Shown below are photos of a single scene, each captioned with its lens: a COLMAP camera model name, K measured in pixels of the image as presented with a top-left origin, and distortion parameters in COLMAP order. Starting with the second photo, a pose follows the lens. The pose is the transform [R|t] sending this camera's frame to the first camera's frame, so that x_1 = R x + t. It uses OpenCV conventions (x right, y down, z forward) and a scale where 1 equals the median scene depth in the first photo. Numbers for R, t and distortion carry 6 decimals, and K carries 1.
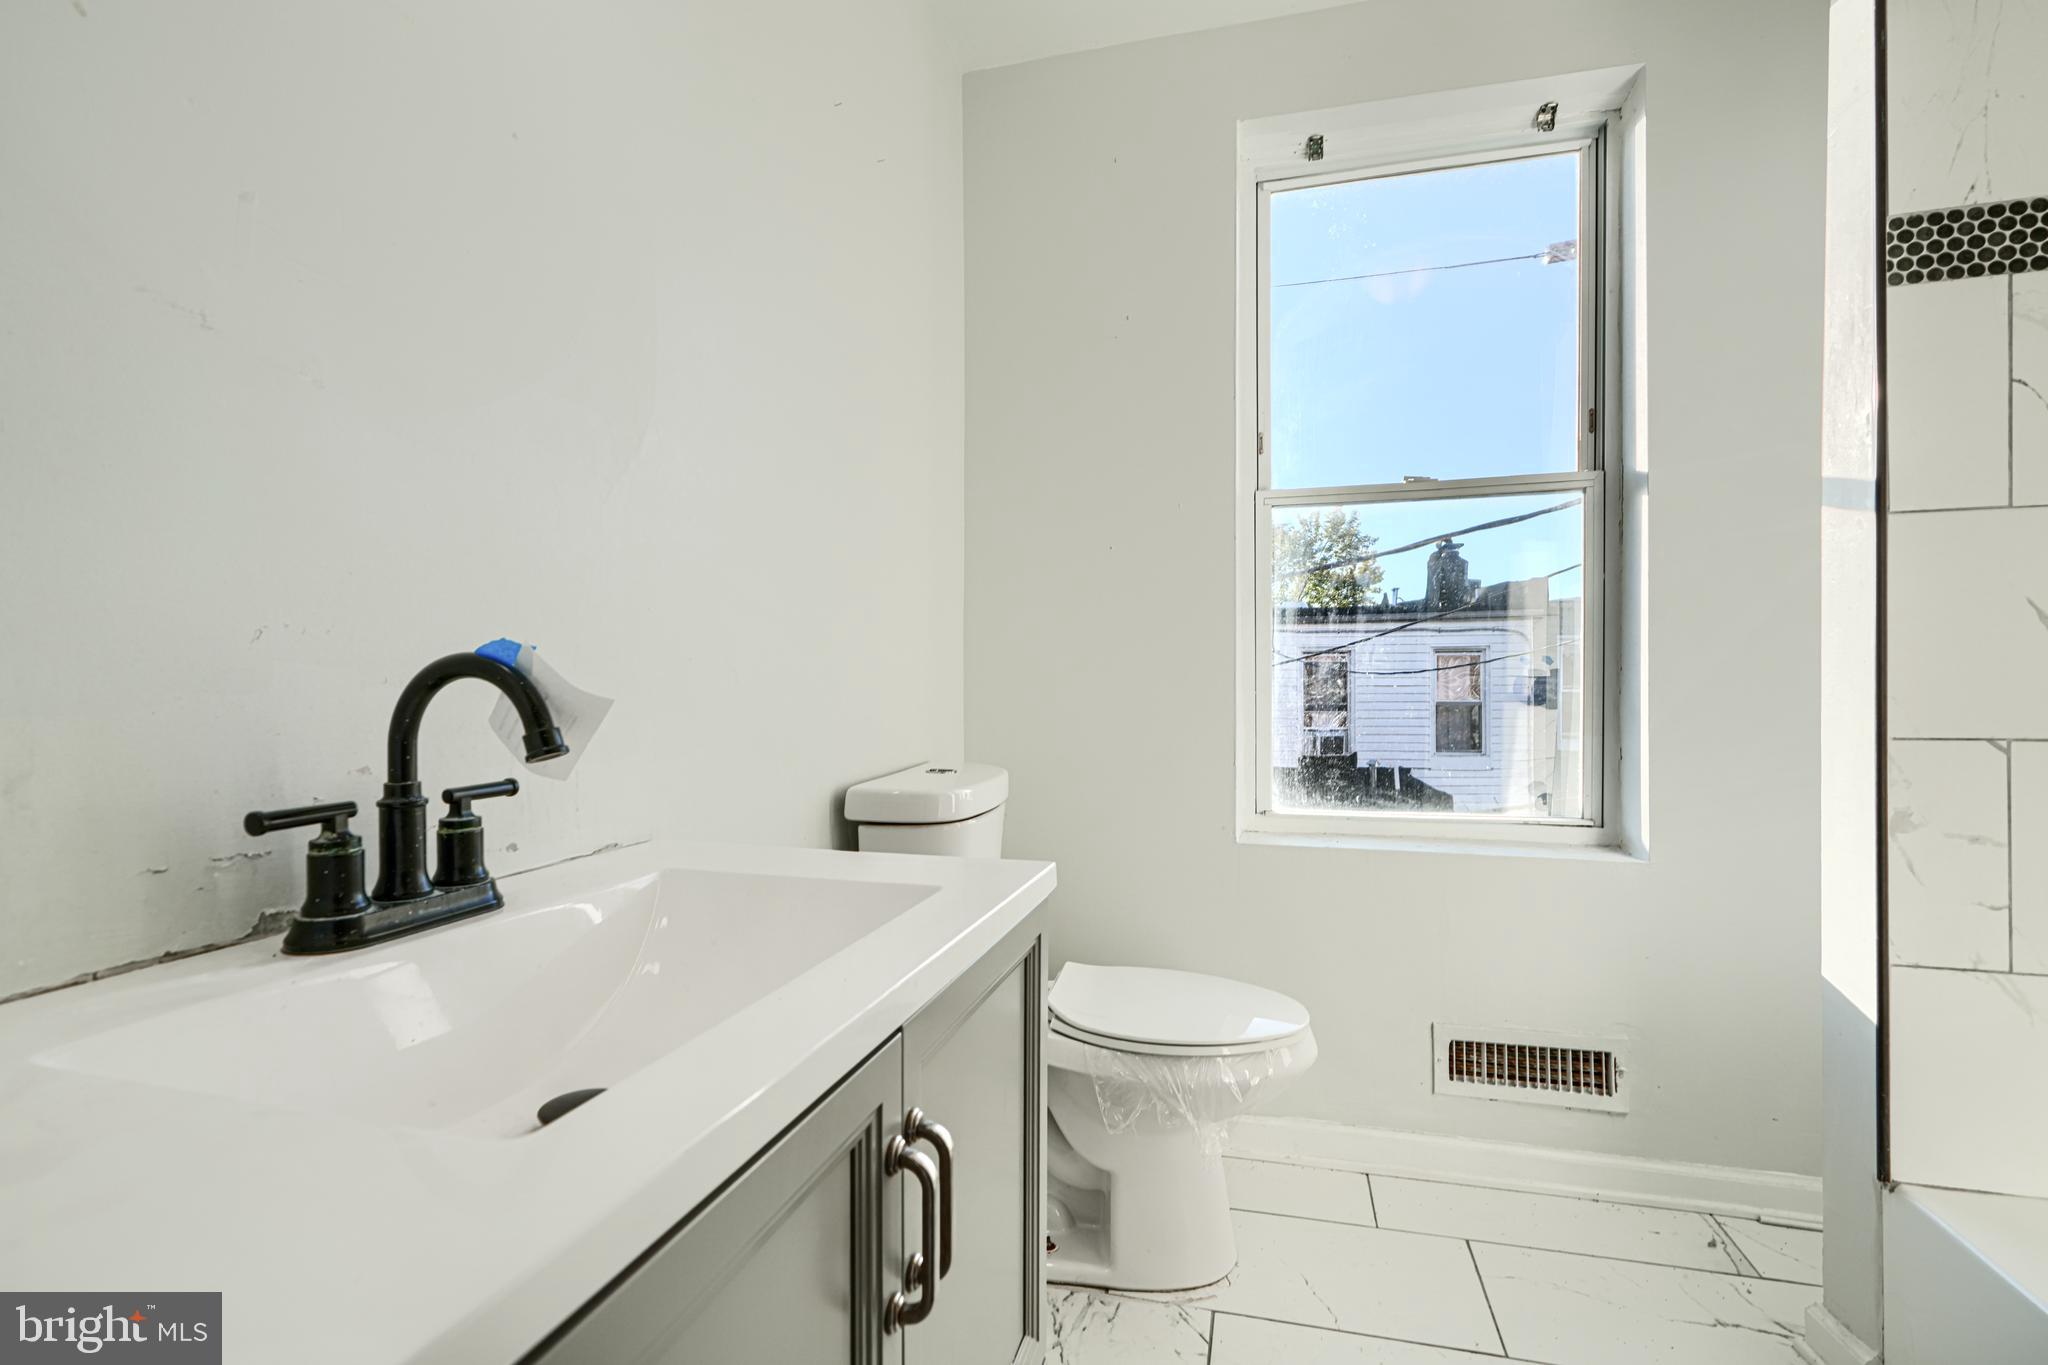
lens RADIAL K [[946.5, 0, 1024.0], [0, 946.5, 701.8], [0, 0, 1]] dist [-0.002348, -0.000925]
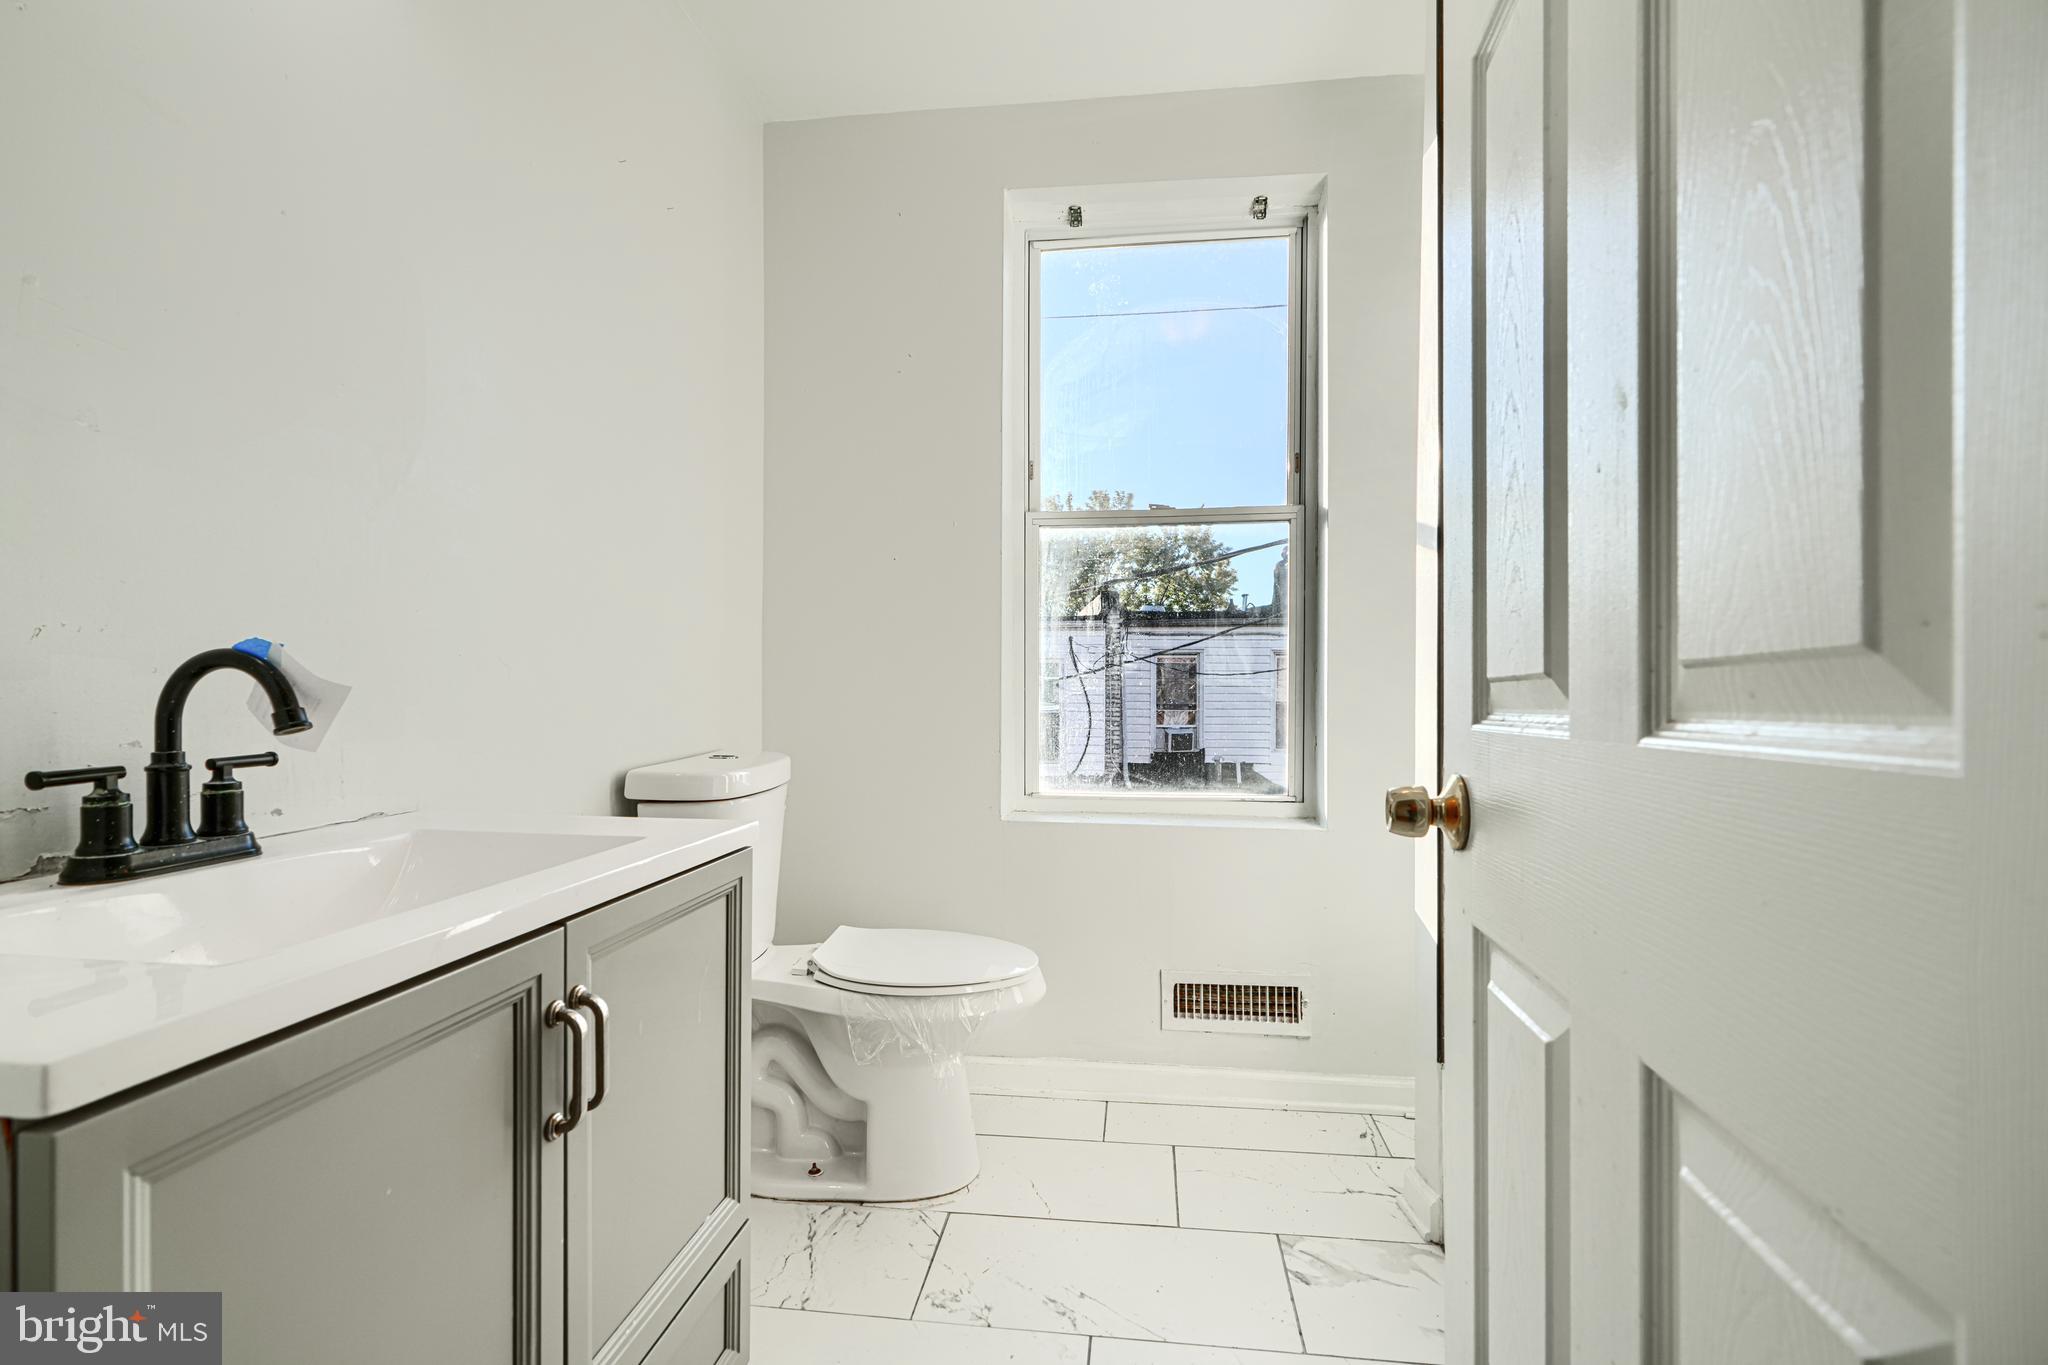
lens RADIAL K [[933.5, 0, 1021.9], [0, 933.5, 697.6], [0, 0, 1]] dist [-0.001702, 0.000821]
pose [[0.990637, 0.003338, 0.136479, 0.123693], [-0.002934, 0.999991, -0.003155, 0.006162], [-0.136488, 0.002725, 0.990638, -0.159123]]
